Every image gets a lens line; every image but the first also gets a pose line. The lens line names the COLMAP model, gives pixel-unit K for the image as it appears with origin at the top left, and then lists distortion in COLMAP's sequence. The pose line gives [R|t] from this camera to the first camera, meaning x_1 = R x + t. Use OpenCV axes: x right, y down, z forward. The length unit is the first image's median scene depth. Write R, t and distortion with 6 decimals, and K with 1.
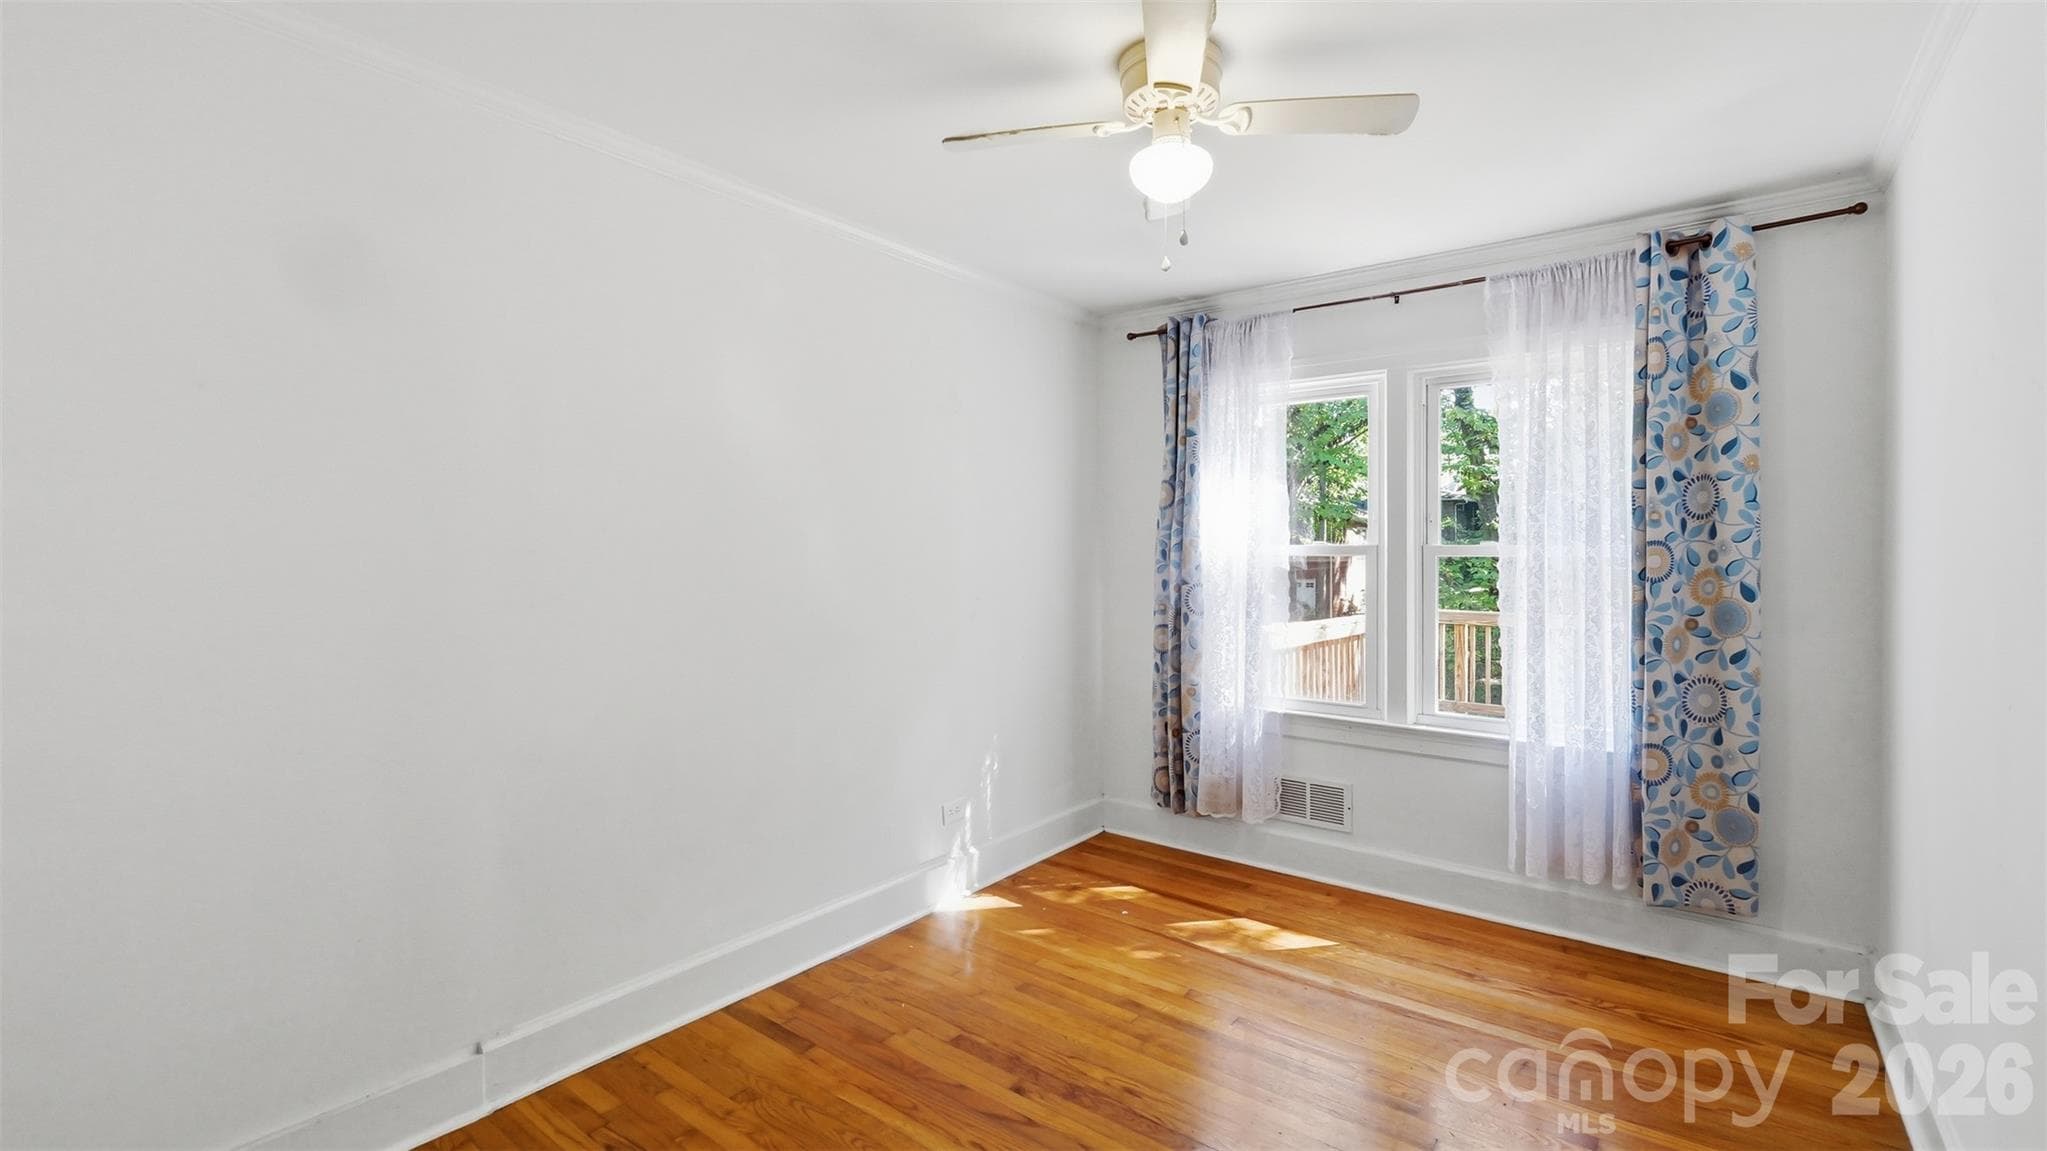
lens RADIAL K [[868.6, 0, 1037.6], [0, 868.6, 564.6], [0, 0, 1]] dist [-0.010494, 0.000579]
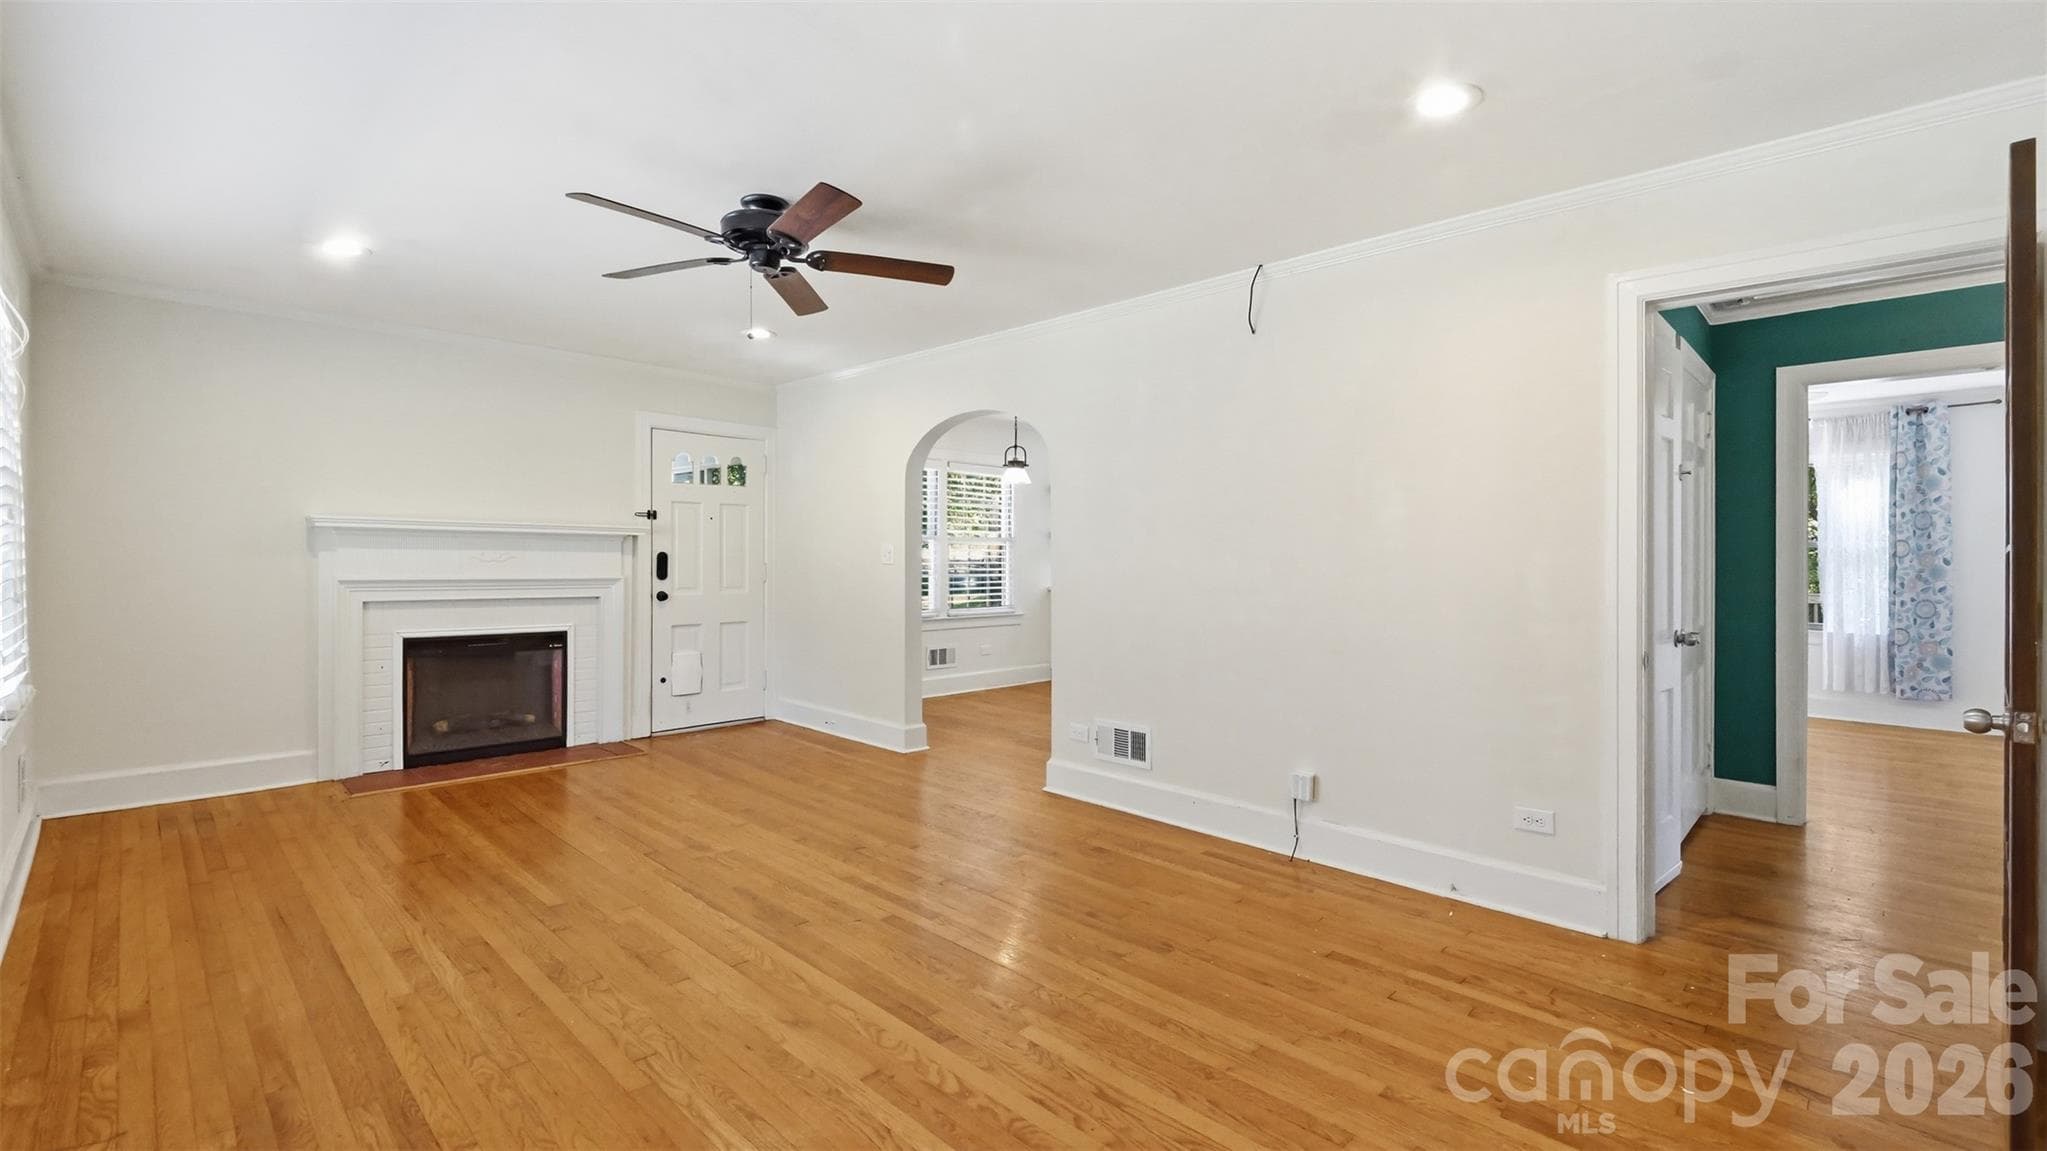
lens RADIAL K [[868.6, 0, 1018.1], [0, 868.6, 556.5], [0, 0, 1]] dist [-0.010494, 0.000579]
pose [[0.992900, 0.002817, -0.118923, -1.343918], [-0.003876, 0.999955, -0.008674, 0.045878], [0.118893, 0.009074, 0.992866, -1.547360]]
